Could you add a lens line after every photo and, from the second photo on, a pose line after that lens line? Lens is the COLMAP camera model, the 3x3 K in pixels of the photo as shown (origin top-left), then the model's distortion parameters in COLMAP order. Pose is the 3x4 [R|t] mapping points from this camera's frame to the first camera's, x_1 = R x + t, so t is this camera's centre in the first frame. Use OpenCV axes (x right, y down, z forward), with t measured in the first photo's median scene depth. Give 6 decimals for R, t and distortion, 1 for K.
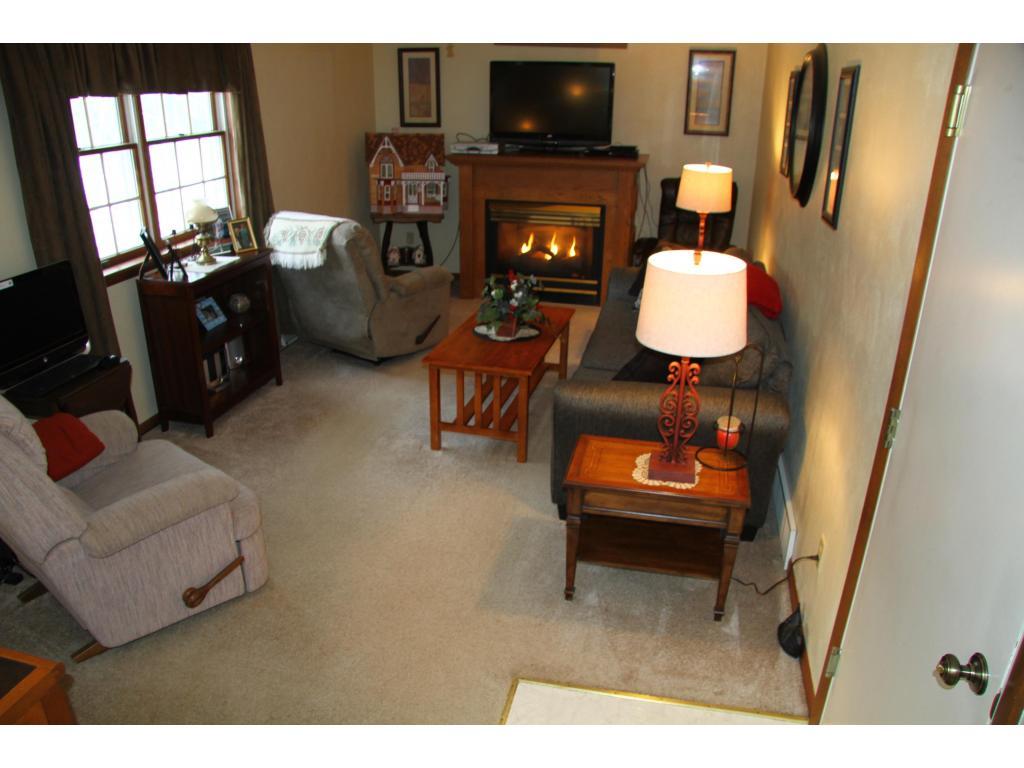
lens RADIAL K [[783.0, 0, 491.2], [0, 783.0, 393.5], [0, 0, 1]] dist [-0.164234, 0.118035]
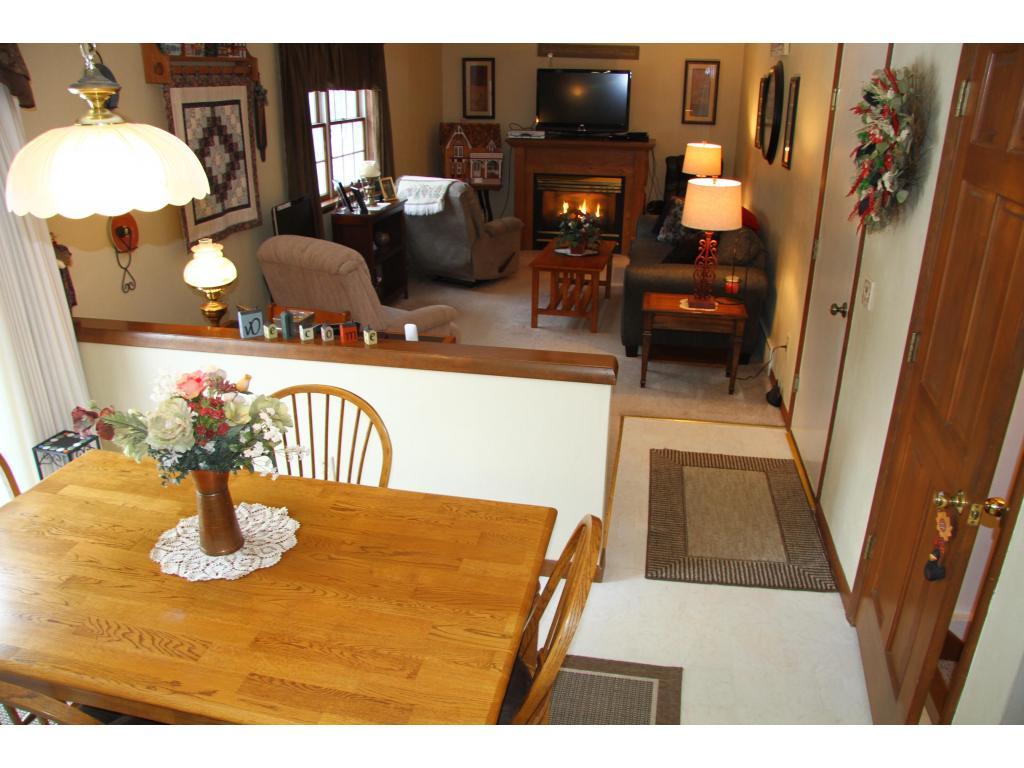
lens RADIAL K [[783.0, 0, 508.2], [0, 783.0, 384.4], [0, 0, 1]] dist [-0.164234, 0.118035]
pose [[0.998425, -0.019734, 0.052514, -0.178584], [0.020458, 0.999703, -0.013279, 0.175844], [-0.052236, 0.014333, 0.998532, -0.430544]]
